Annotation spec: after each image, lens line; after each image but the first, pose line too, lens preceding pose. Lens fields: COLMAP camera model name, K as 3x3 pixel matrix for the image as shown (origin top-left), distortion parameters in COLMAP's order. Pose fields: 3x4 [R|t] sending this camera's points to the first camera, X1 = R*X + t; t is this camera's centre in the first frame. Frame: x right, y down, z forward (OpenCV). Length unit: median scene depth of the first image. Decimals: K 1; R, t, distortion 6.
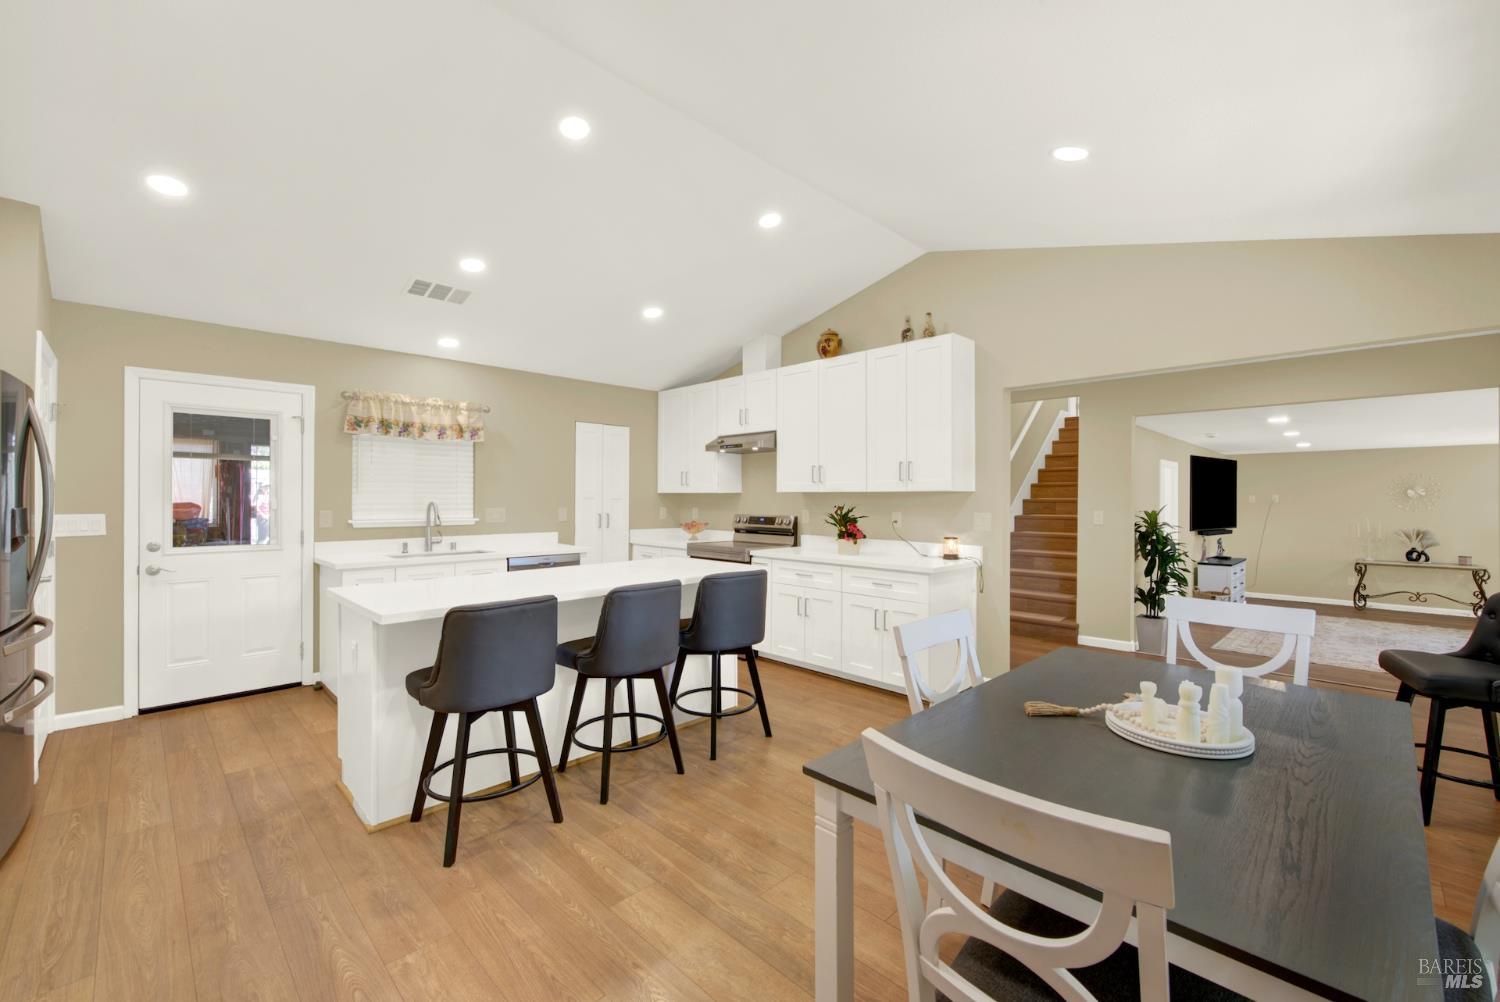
lens RADIAL K [[613.4, 0, 762.2], [0, 613.4, 503.6], [0, 0, 1]] dist [0.001012, -0.002335]
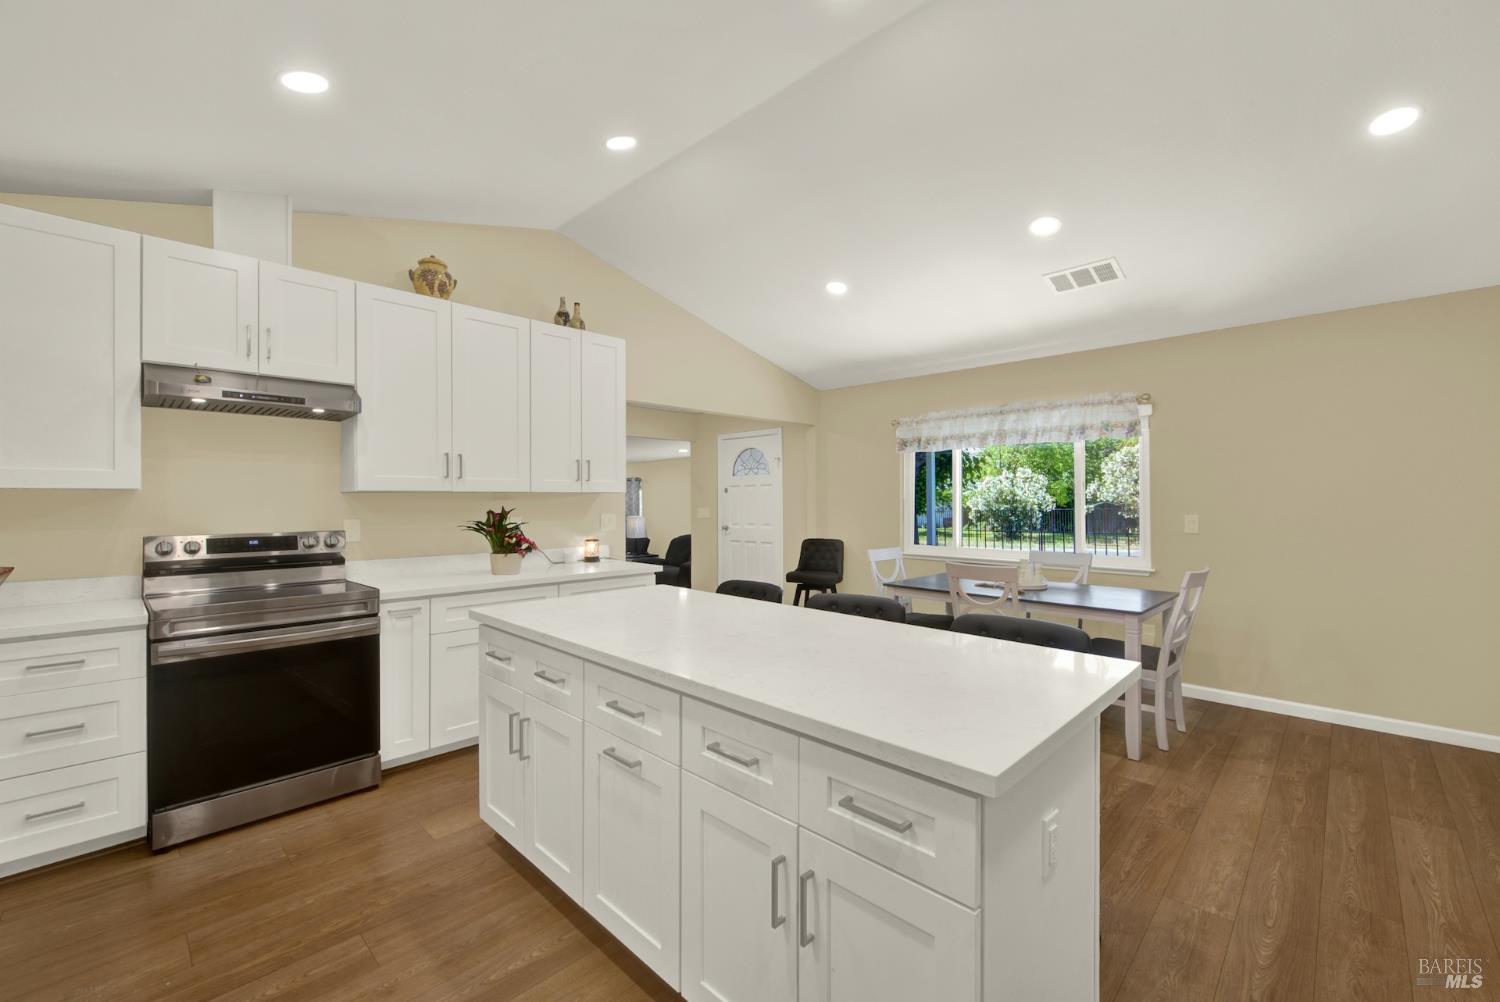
lens RADIAL K [[617.1, 0, 767.5], [0, 617.1, 497.9], [0, 0, 1]] dist [0.001146, -0.000133]
pose [[-0.014983, 0.001724, 0.999886, -0.640603], [0.010354, 0.999945, -0.001569, -0.007543], [-0.999834, 0.010329, -0.015000, 0.689560]]
